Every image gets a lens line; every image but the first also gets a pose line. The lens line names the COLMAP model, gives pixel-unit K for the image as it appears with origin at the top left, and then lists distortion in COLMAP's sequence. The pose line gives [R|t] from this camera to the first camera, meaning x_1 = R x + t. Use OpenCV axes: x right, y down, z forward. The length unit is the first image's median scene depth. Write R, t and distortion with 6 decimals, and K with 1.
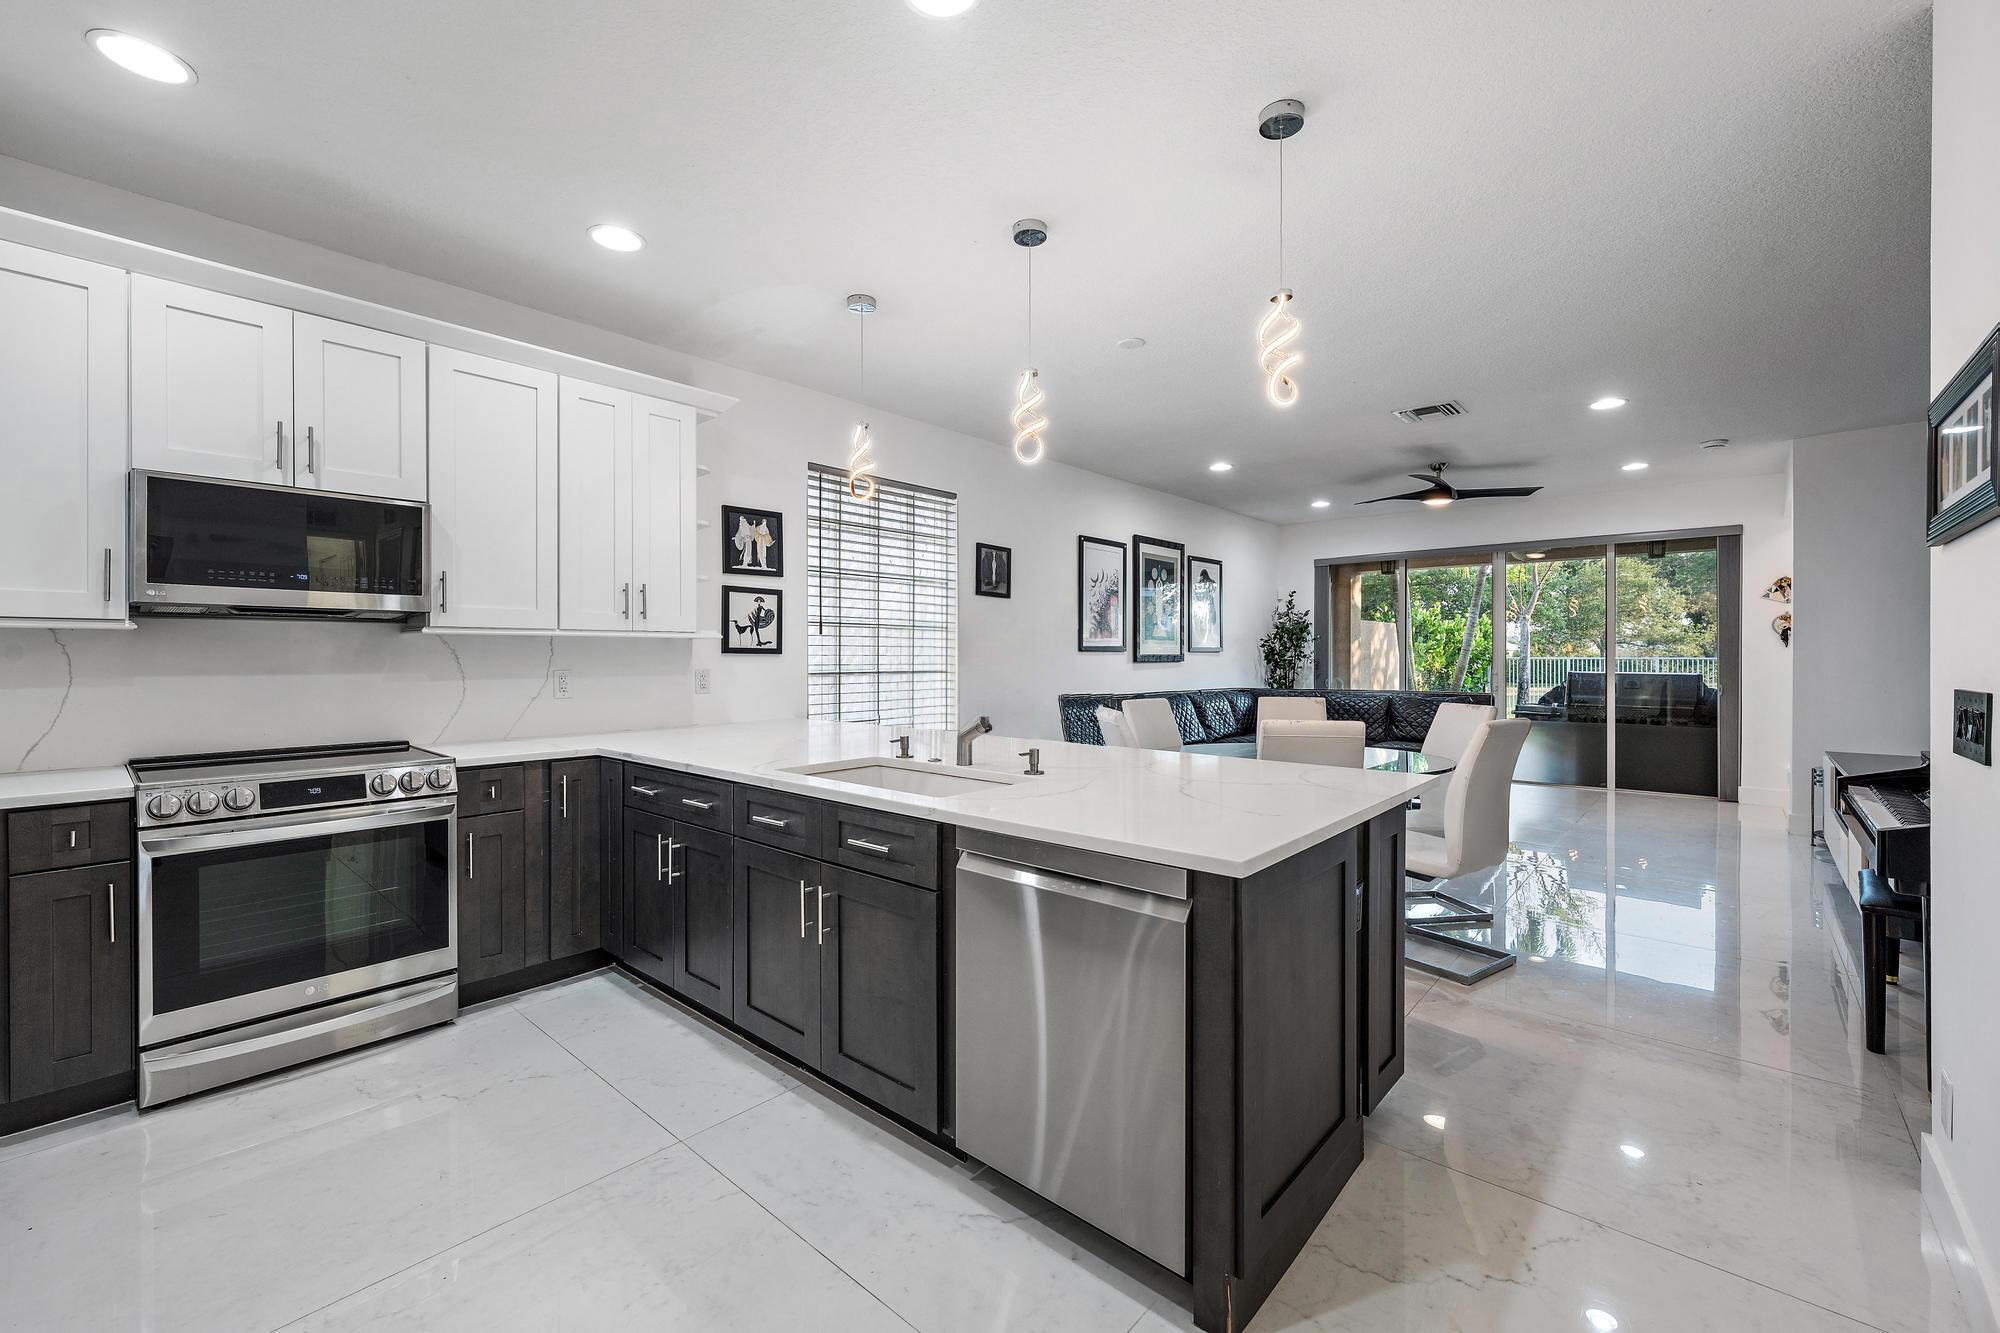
lens RADIAL K [[828.0, 0, 998.8], [0, 828.0, 656.8], [0, 0, 1]] dist [-0.001414, -0.000253]
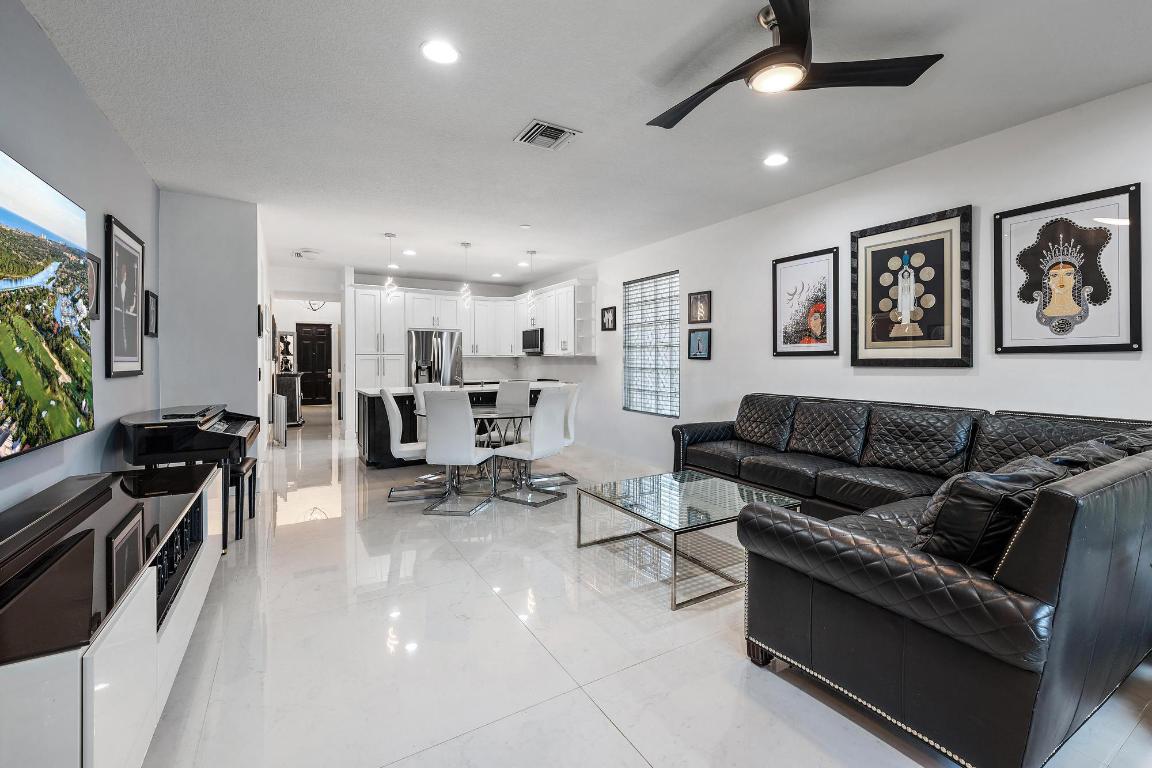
lens RADIAL K [[476.9, 0, 575.3], [0, 476.9, 378.4], [0, 0, 1]] dist [-0.001414, -0.000253]
pose [[-0.310752, 0.043339, -0.949503, 1.260809], [0.008999, 0.999049, 0.042656, -0.009980], [0.950449, 0.004711, -0.310846, 1.385583]]
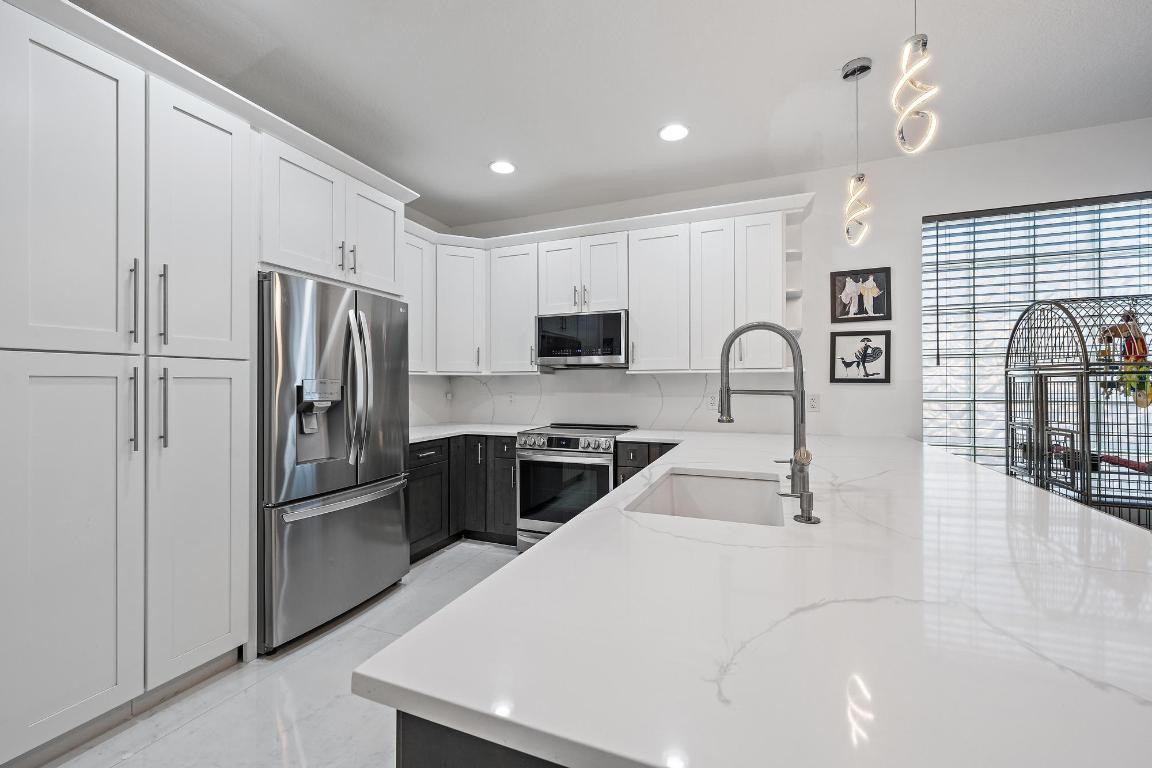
lens RADIAL K [[495.6, 0, 576.0], [0, 495.6, 384.0], [0, 0, 1]] dist [0.000329, 0.000046]
pose [[0.307939, 0.000663, -0.951406, 0.294719], [0.000687, 0.999999, 0.000919, -0.003177], [0.951406, -0.000937, 0.307939, 0.346253]]
